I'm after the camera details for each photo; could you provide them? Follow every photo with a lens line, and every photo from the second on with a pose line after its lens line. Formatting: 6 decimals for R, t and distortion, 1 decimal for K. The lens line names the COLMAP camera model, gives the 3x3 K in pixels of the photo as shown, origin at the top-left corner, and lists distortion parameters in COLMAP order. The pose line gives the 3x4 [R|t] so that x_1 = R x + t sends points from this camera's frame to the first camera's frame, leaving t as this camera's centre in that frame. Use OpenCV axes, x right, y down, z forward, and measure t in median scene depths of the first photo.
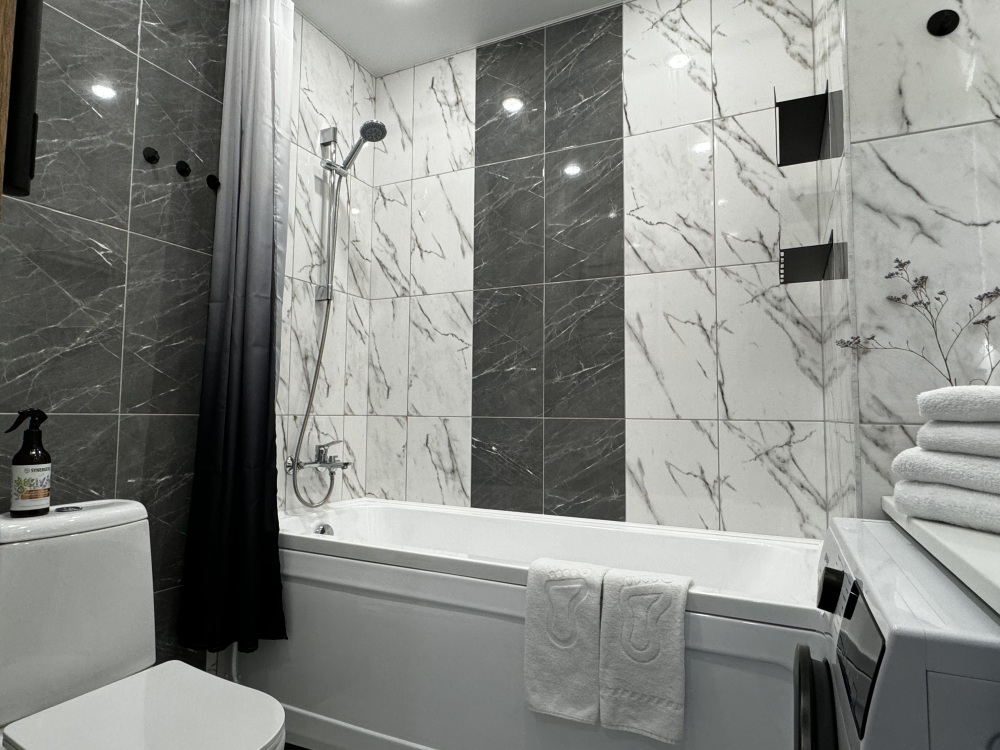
lens RADIAL K [[579.6, 0, 500.4], [0, 579.6, 374.5], [0, 0, 1]] dist [-0.002551, -0.000566]
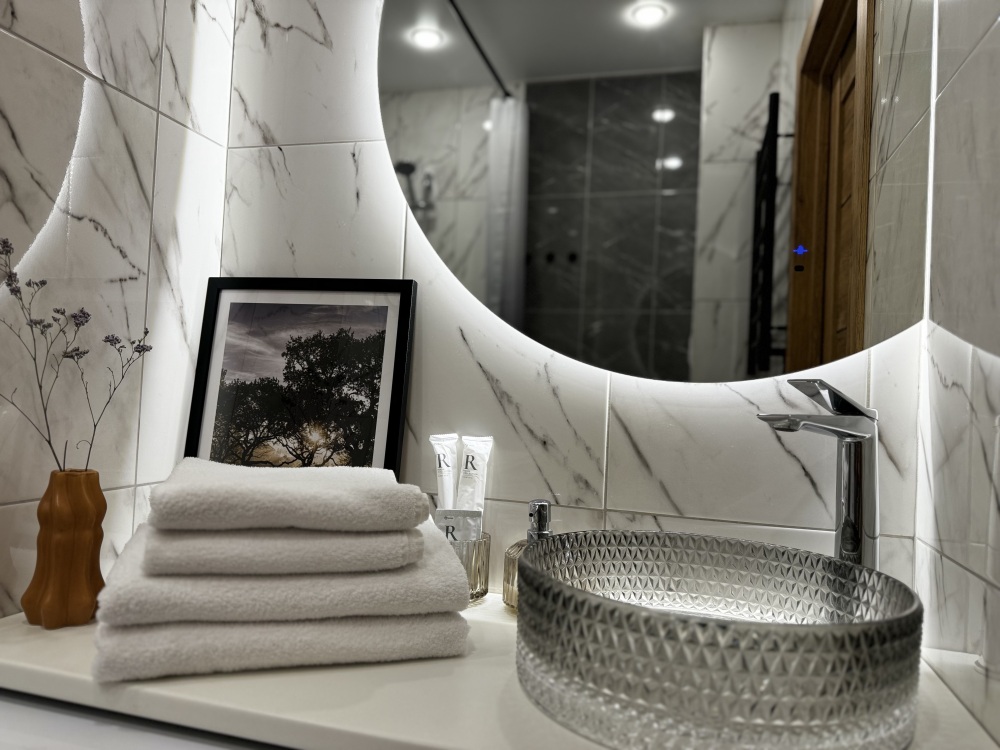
lens RADIAL K [[694.1, 0, 495.8], [0, 694.1, 378.2], [0, 0, 1]] dist [0.056307, -0.070453]
pose [[-0.182440, 0.002681, 0.983213, -0.147967], [-0.120907, 0.992345, -0.025141, -0.126487], [-0.975755, -0.123464, -0.180720, 0.776556]]
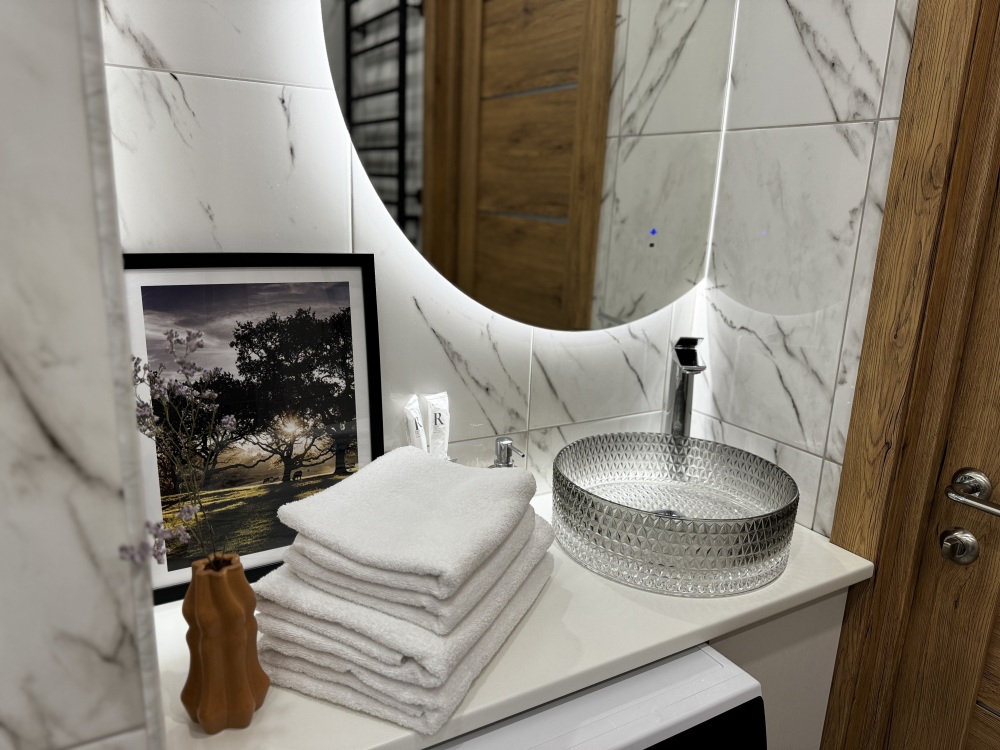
lens RADIAL K [[694.1, 0, 499.4], [0, 694.1, 374.7], [0, 0, 1]] dist [0.056307, -0.070453]
pose [[-0.823939, -0.177960, 0.538010, 0.099823], [-0.088028, 0.978079, 0.188711, -0.279082], [-0.559800, 0.108126, -0.821543, 1.334247]]
